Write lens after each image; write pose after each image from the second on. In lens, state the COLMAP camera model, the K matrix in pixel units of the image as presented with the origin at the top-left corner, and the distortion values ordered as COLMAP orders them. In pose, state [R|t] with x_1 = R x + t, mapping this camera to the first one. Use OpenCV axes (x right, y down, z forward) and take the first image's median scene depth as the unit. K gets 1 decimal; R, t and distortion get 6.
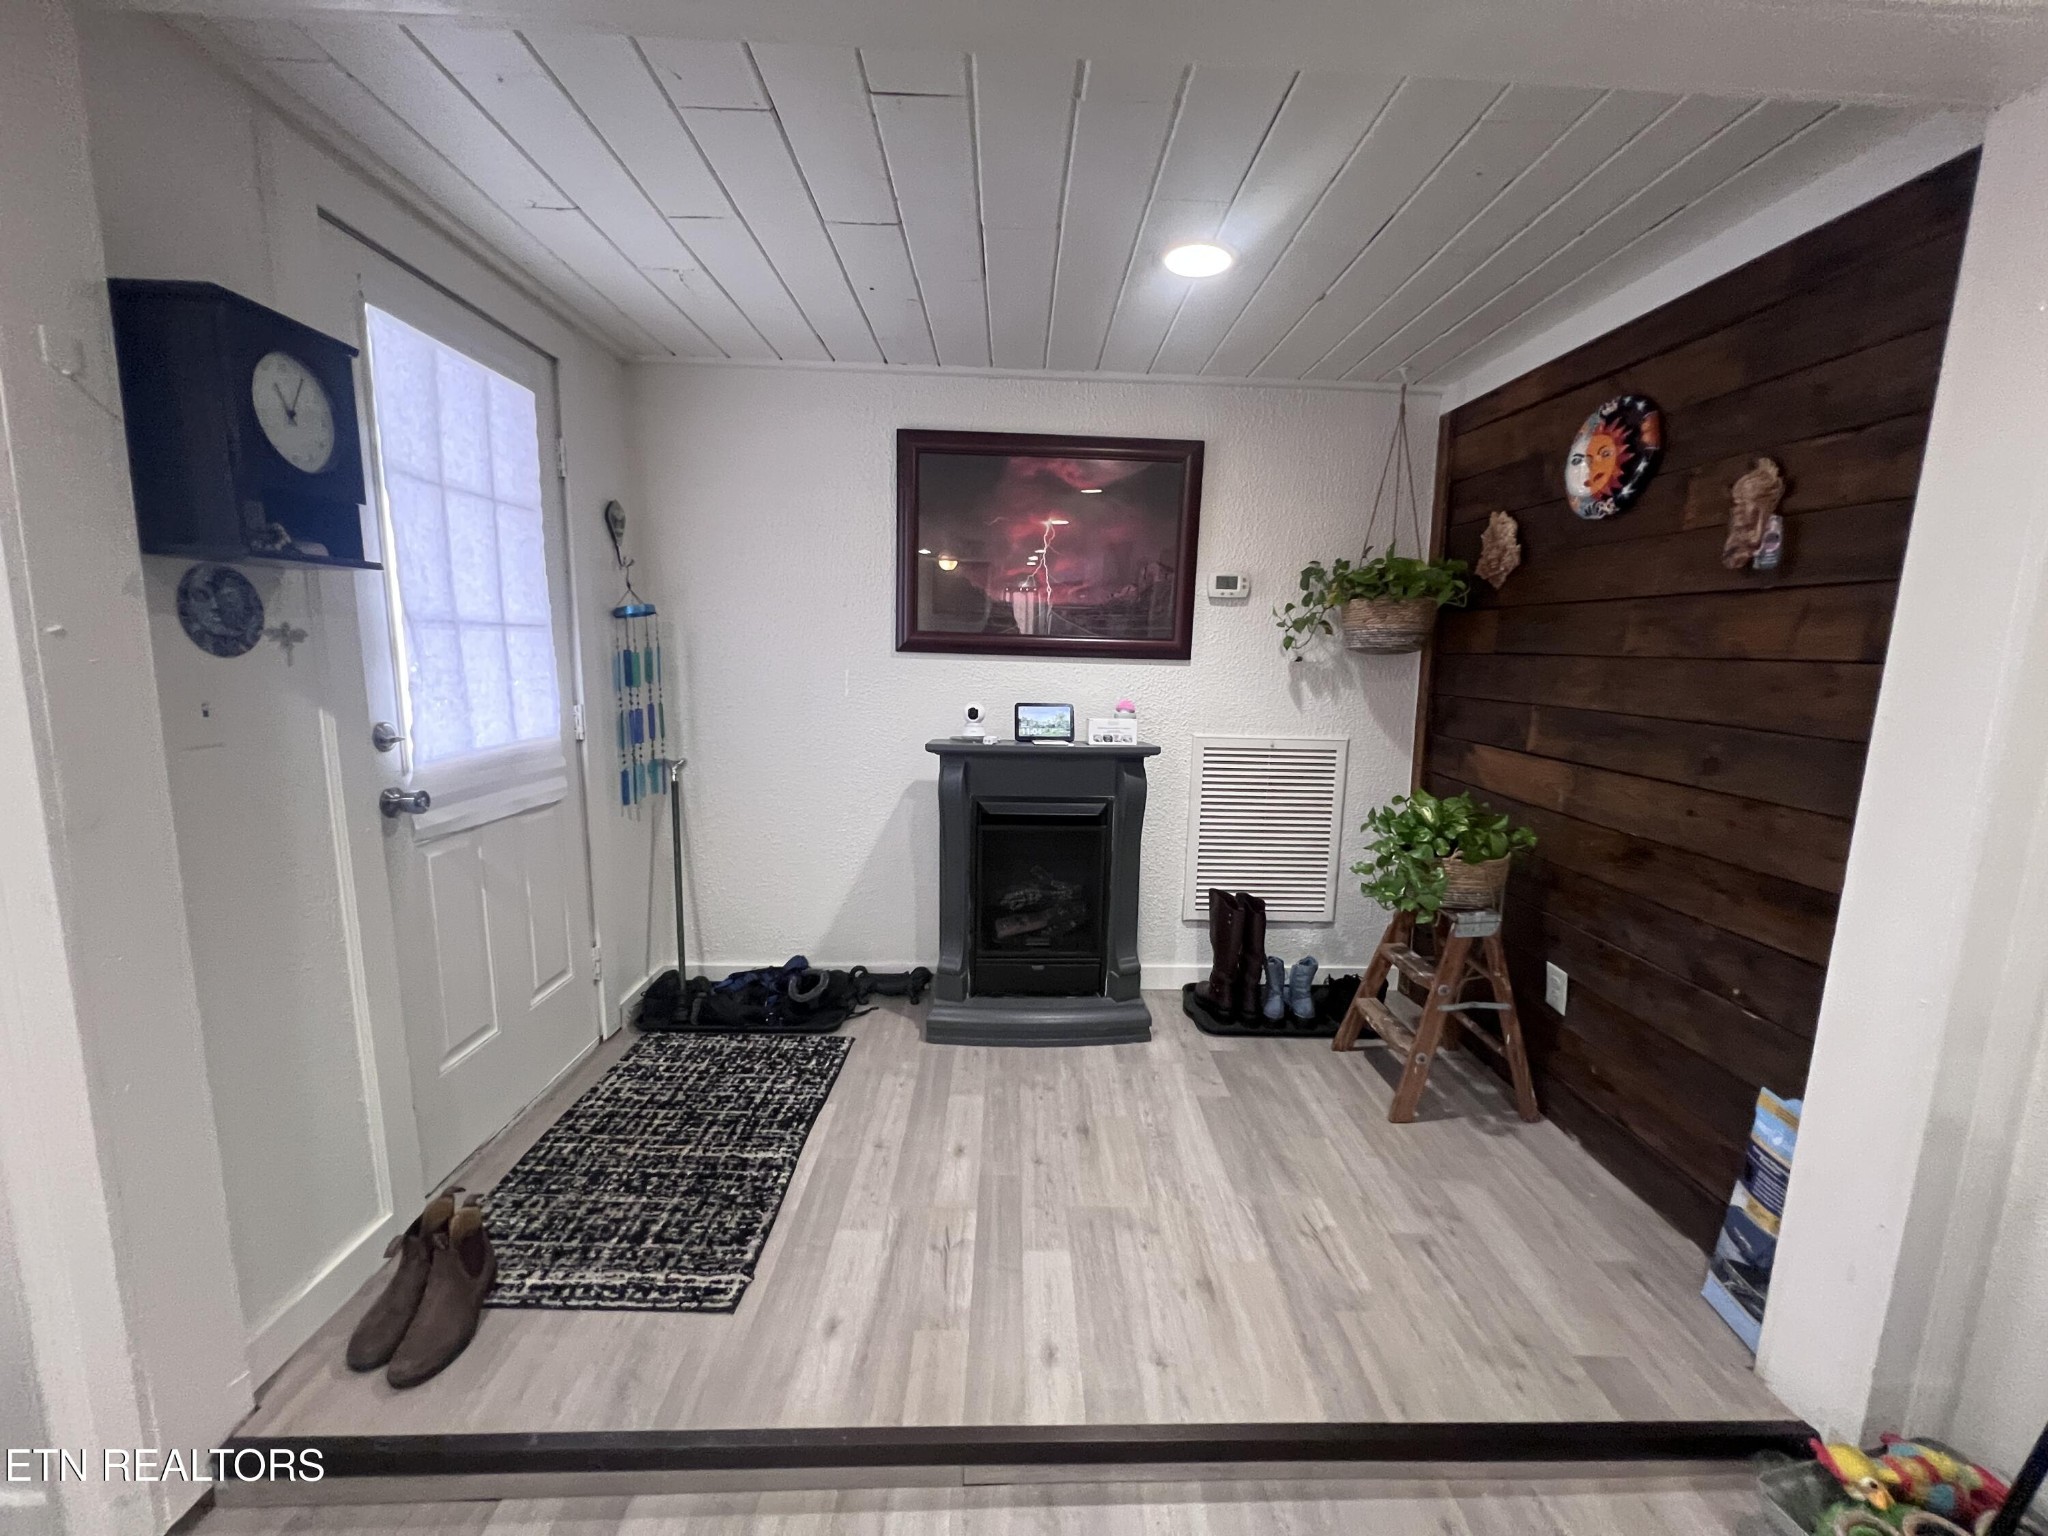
lens RADIAL K [[820.6, 0, 1028.4], [0, 820.6, 768.9], [0, 0, 1]] dist [0.000074, 0.000226]
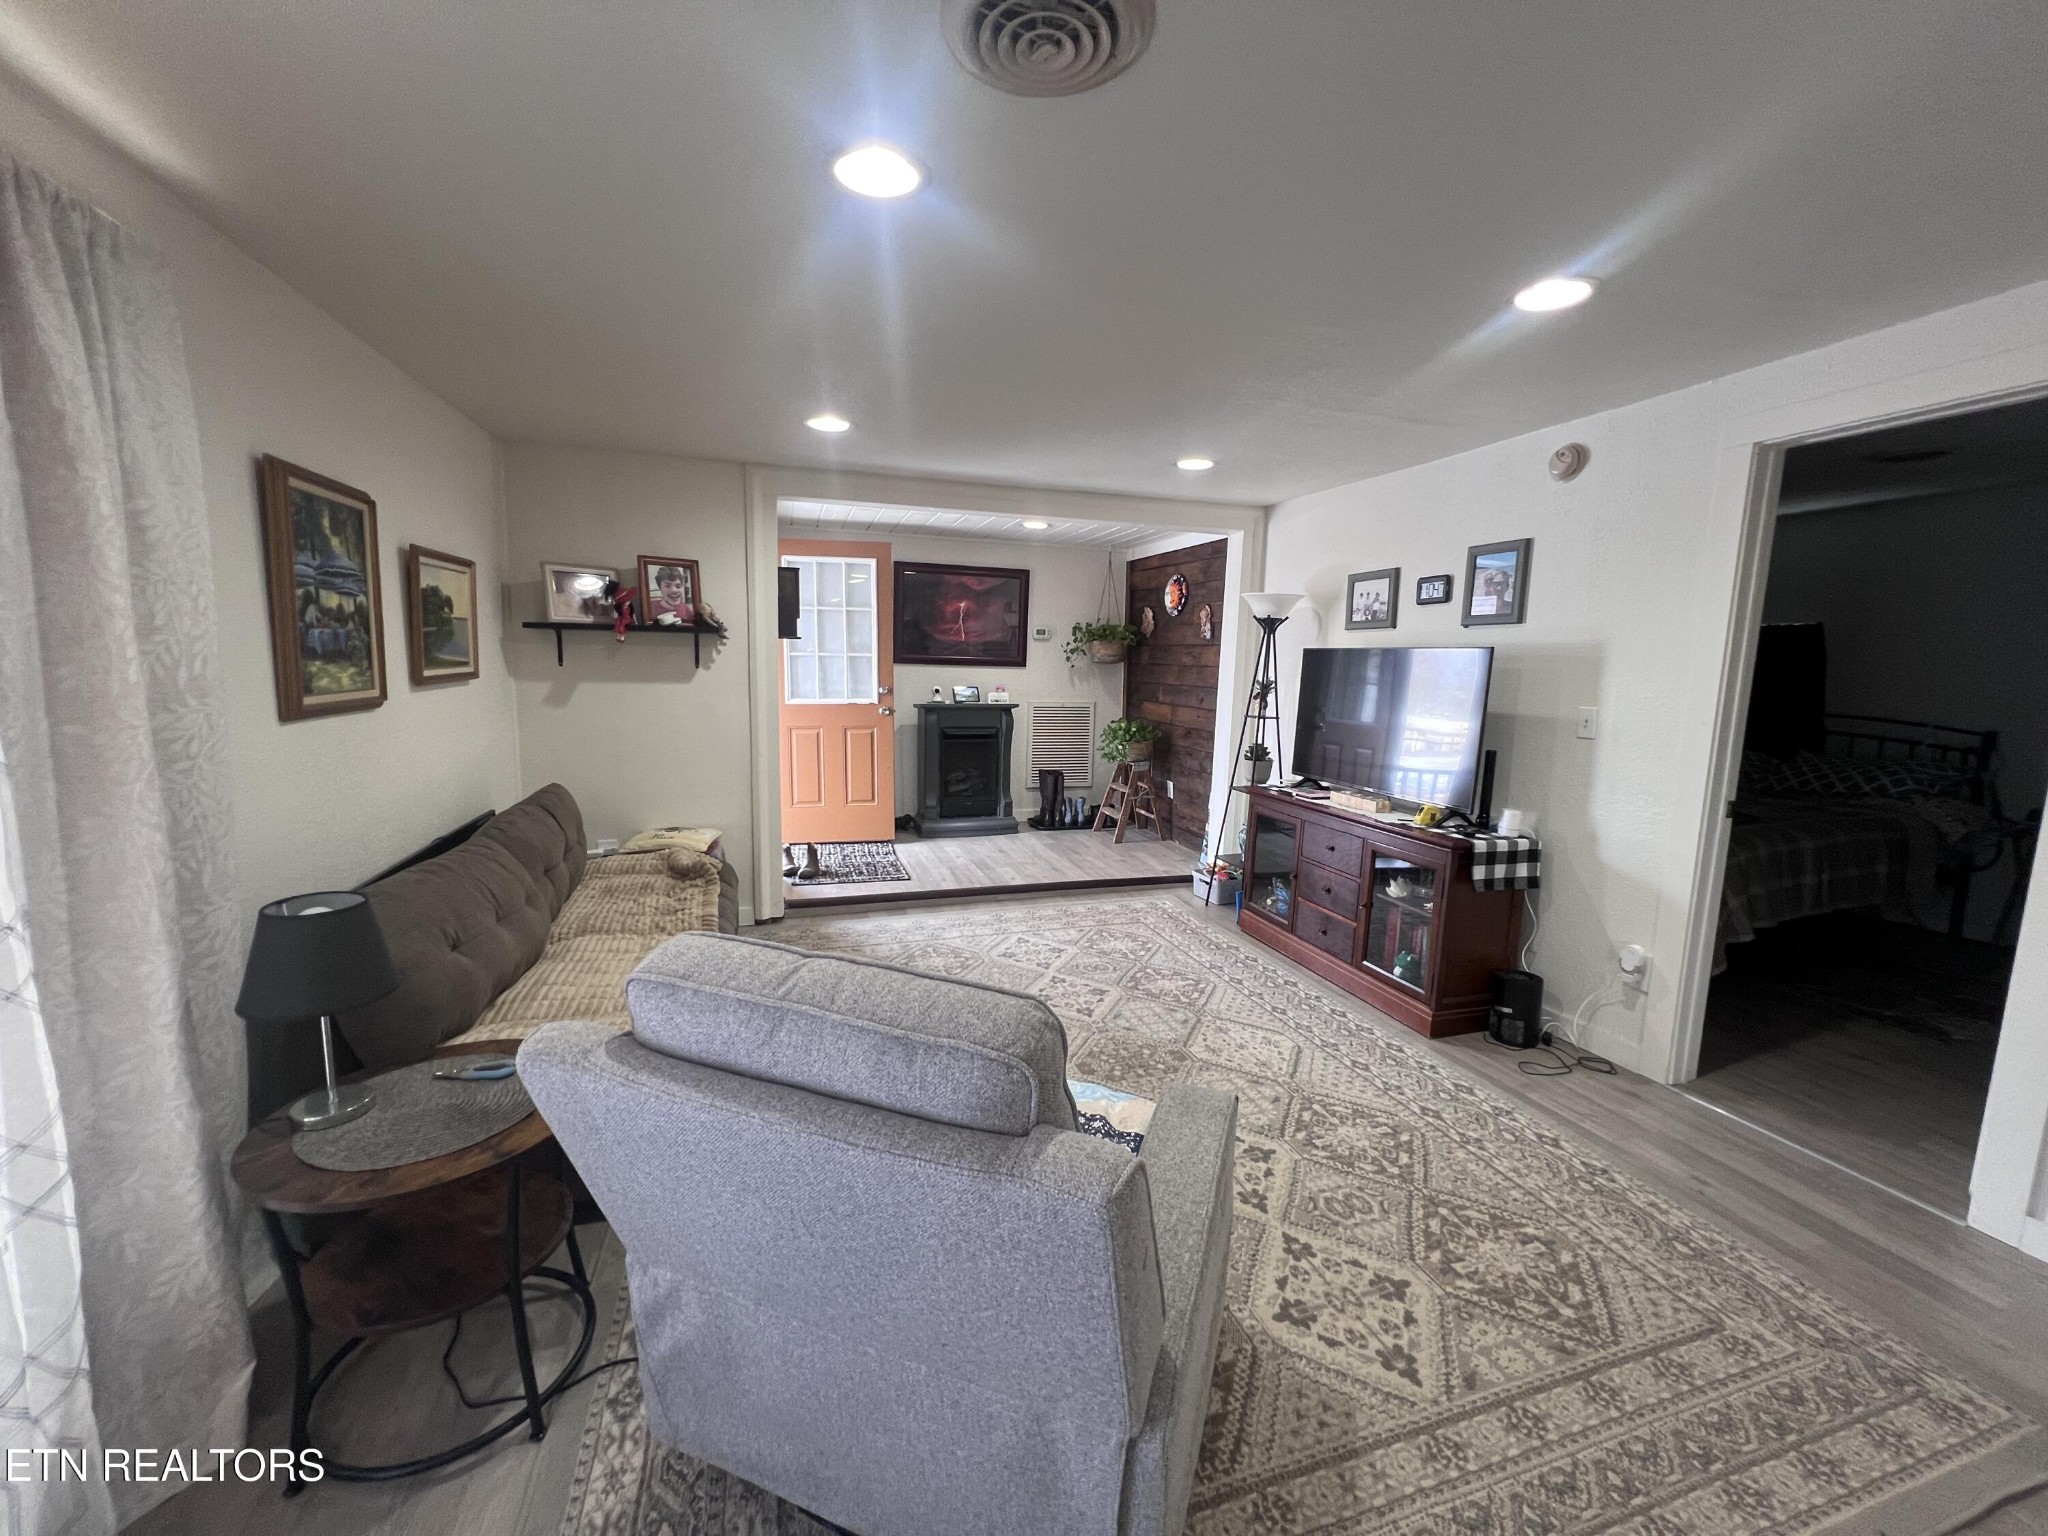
lens RADIAL K [[820.6, 0, 1025.7], [0, 820.6, 770.6], [0, 0, 1]] dist [0.000074, 0.000226]
pose [[0.963284, -0.037358, 0.265873, -0.438770], [0.038874, 0.999244, -0.000441, 0.161233], [-0.265655, 0.010760, 0.964008, -1.231073]]
